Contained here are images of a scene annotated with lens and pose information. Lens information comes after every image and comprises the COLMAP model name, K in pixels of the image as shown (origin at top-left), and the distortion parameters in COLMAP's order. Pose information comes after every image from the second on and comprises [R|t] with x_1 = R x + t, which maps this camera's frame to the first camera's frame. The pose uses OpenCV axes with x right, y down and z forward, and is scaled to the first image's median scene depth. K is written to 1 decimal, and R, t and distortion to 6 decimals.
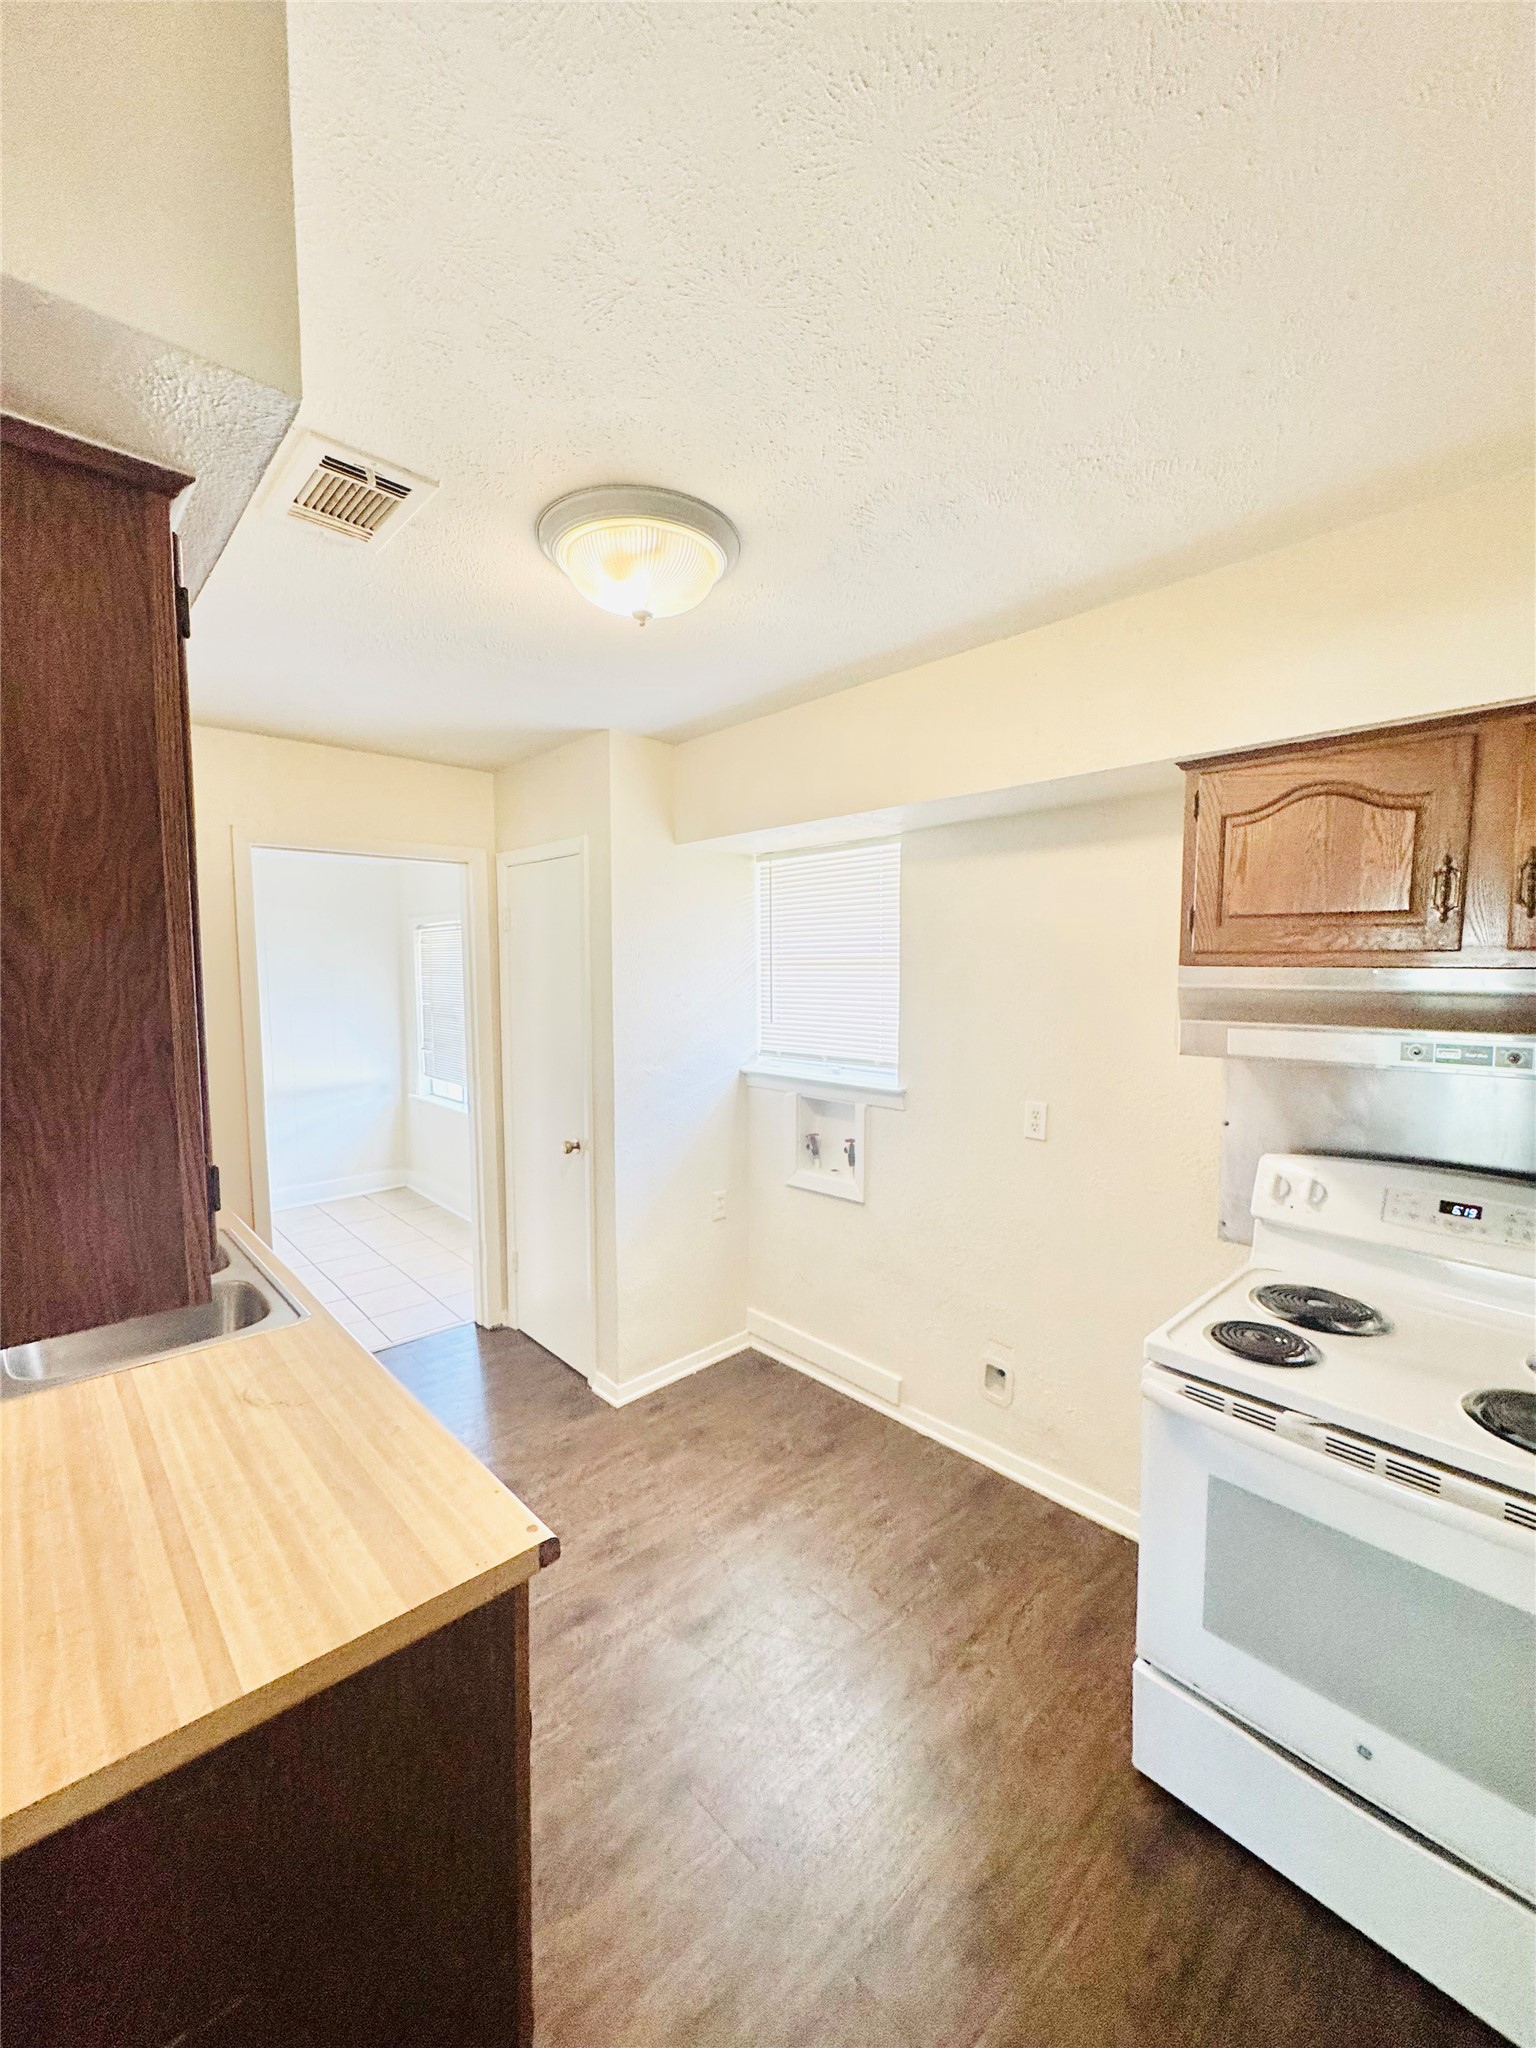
lens RADIAL K [[824.2, 0, 773.8], [0, 824.2, 1030.9], [0, 0, 1]] dist [-0.002524, -0.000287]
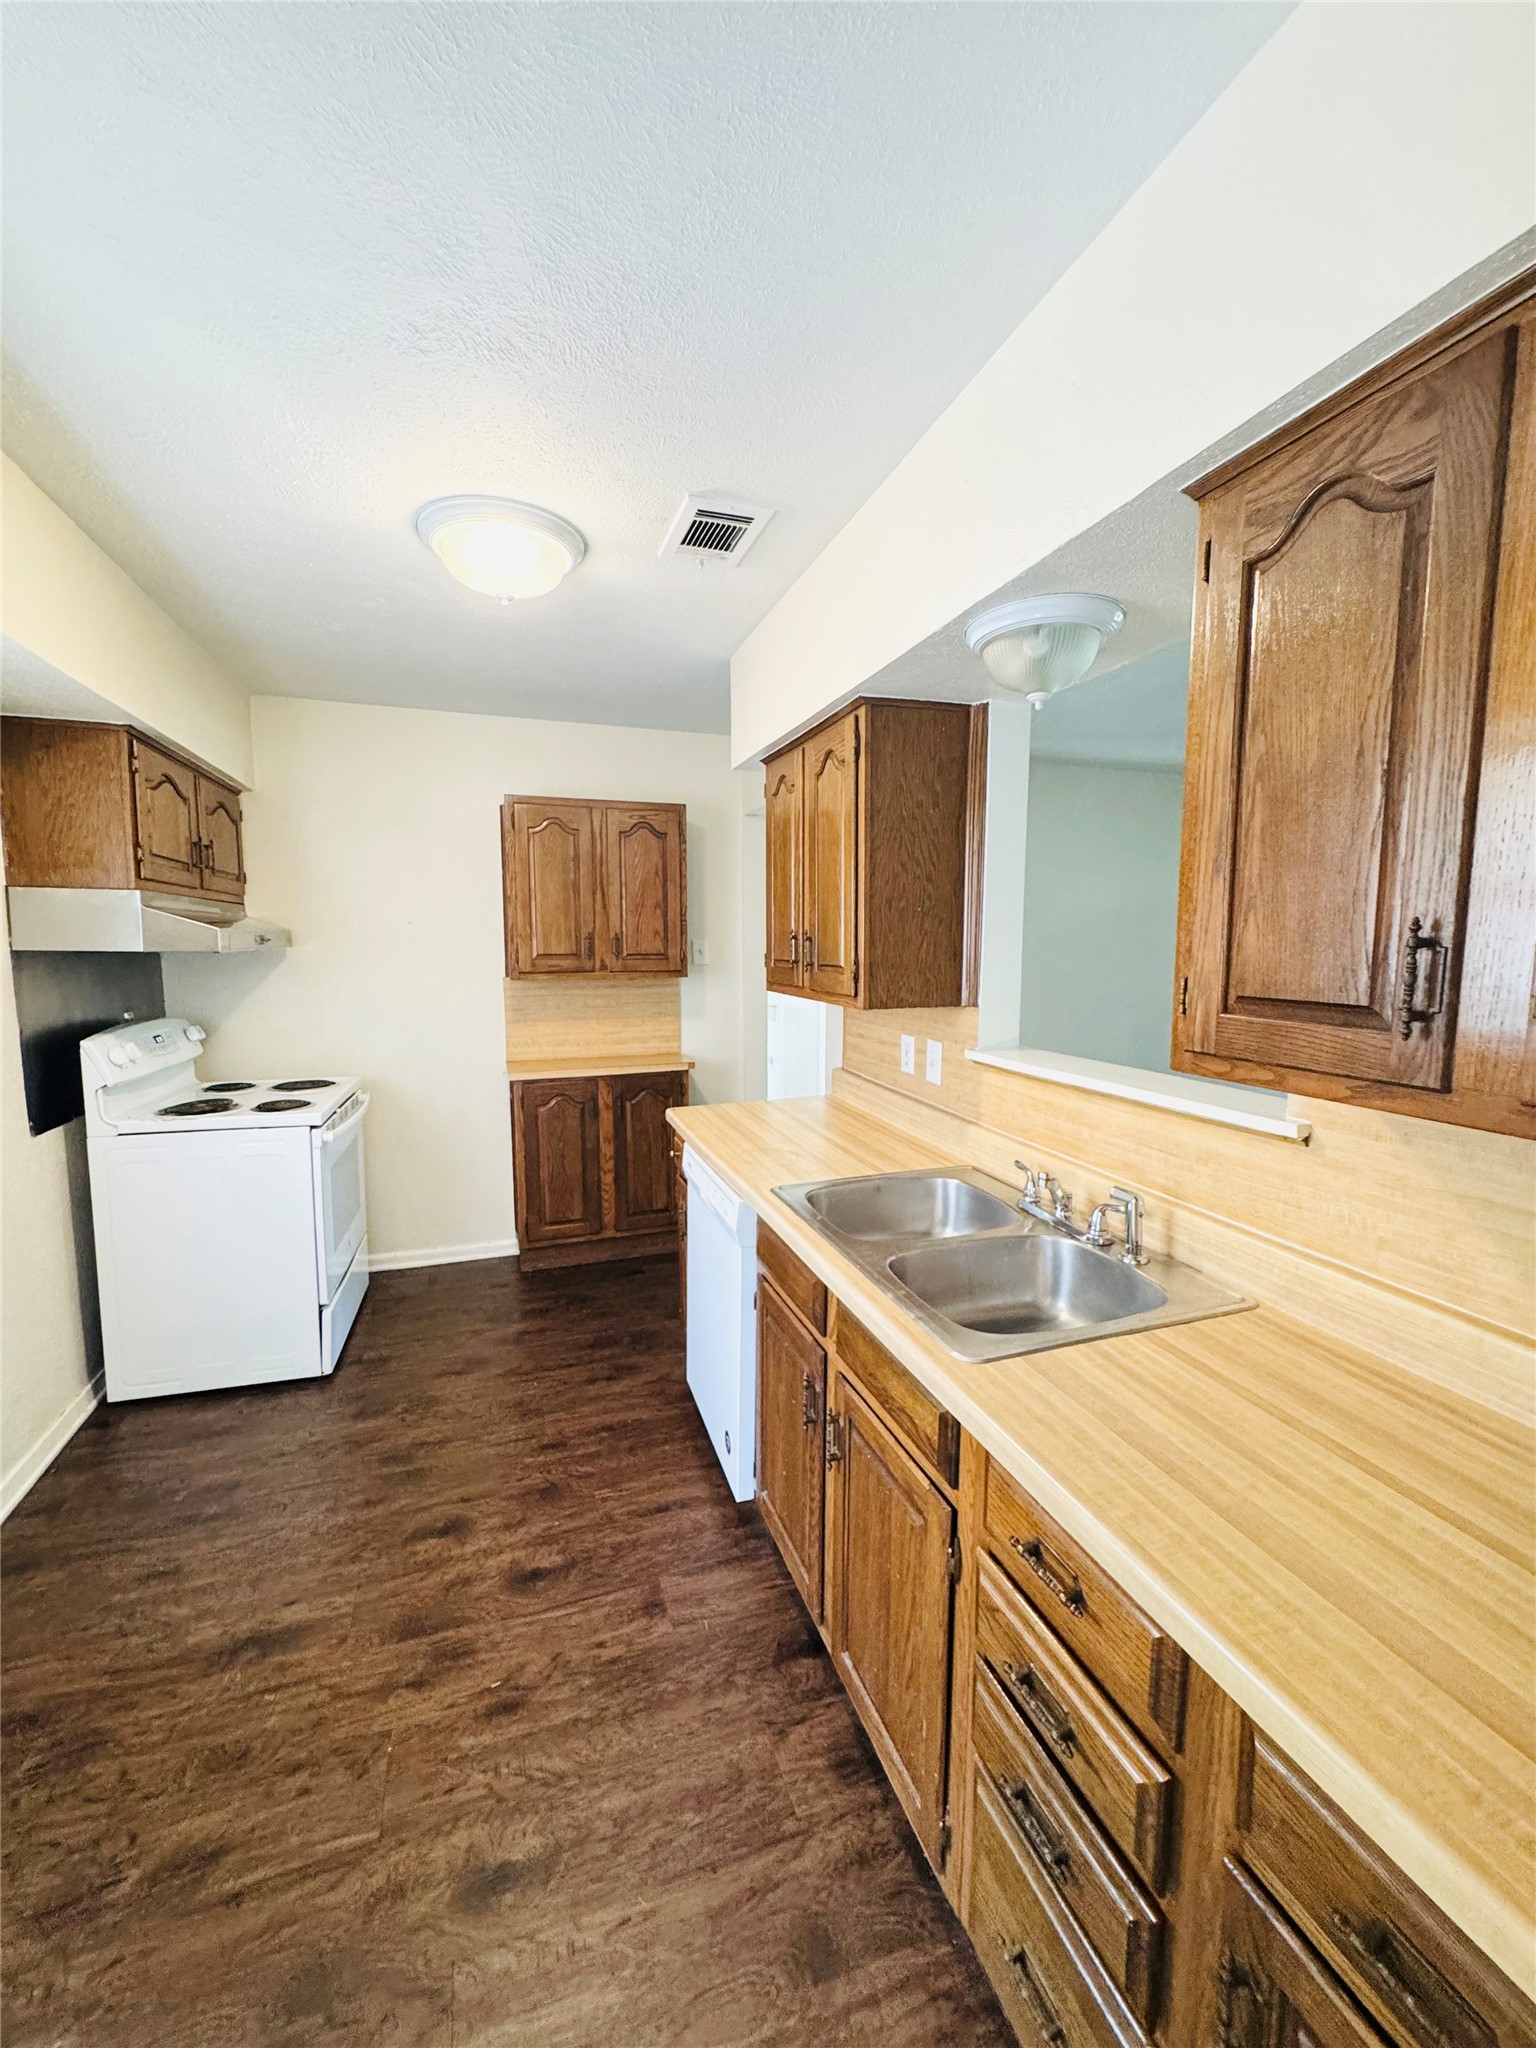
lens RADIAL K [[824.2, 0, 773.8], [0, 824.2, 1030.9], [0, 0, 1]] dist [-0.002524, -0.000287]
pose [[-0.911038, -0.042163, 0.410162, -1.125868], [0.033329, 0.983973, 0.175177, -0.064189], [-0.410974, 0.173263, -0.895031, 2.171450]]
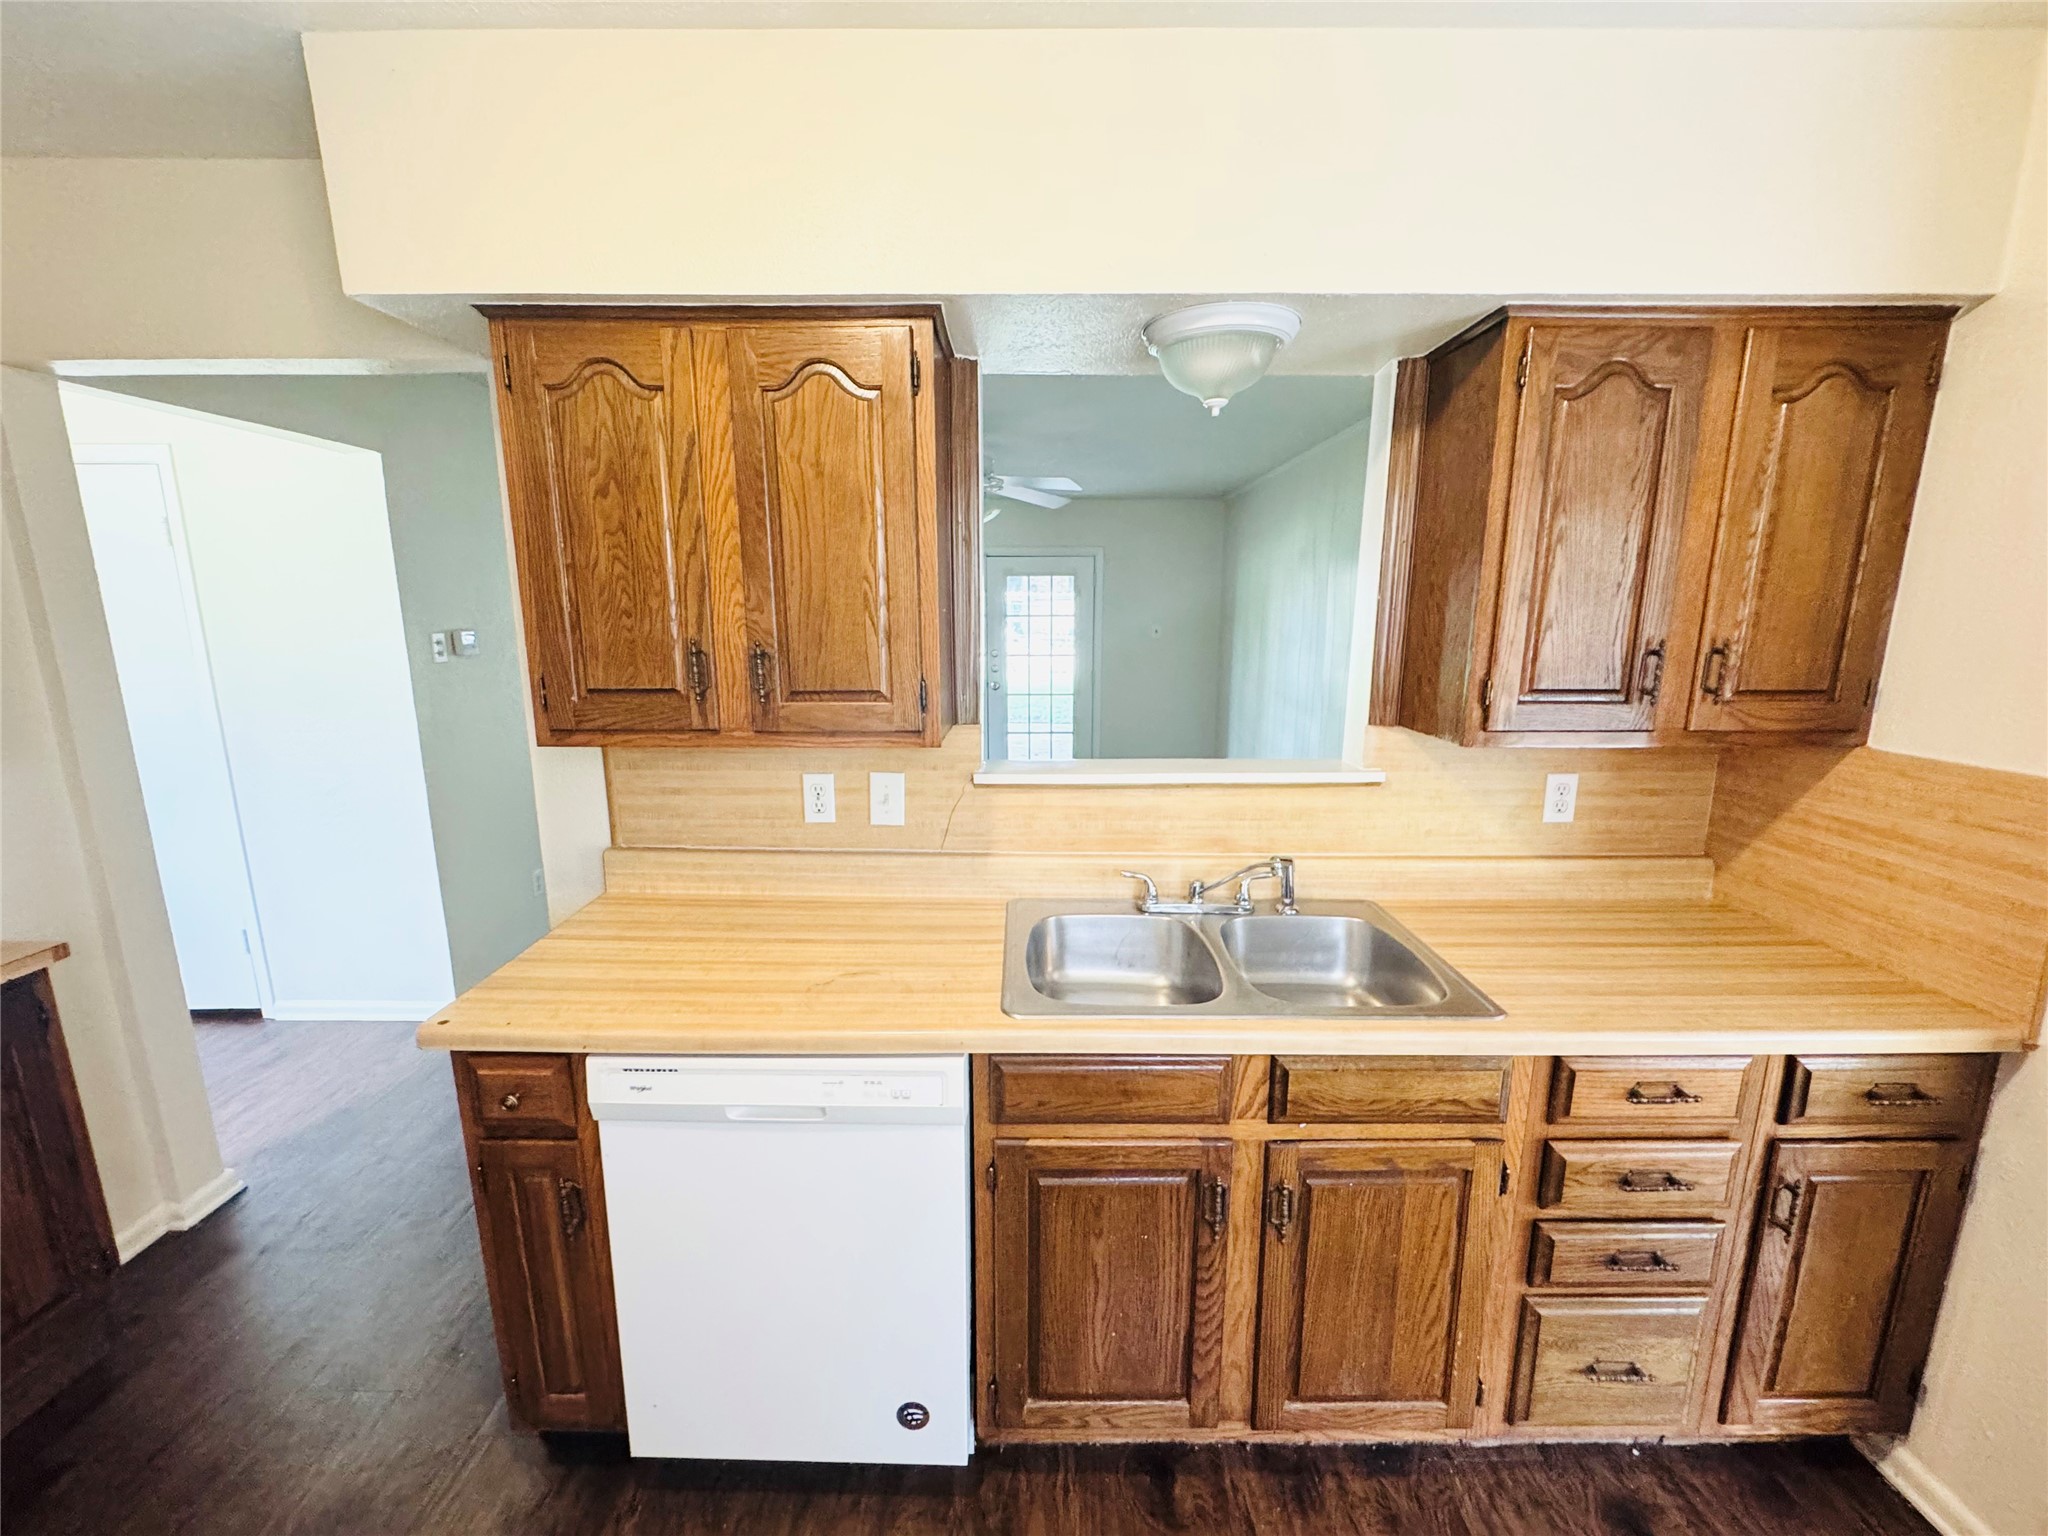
lens RADIAL K [[824.2, 0, 1024.0], [0, 824.2, 768.0], [0, 0, 1]] dist [-0.002524, -0.000287]
pose [[-0.688056, 0.146181, -0.710782, -0.042649], [-0.047386, 0.968358, 0.245025, -0.084536], [0.724109, 0.202272, -0.659357, 1.635381]]
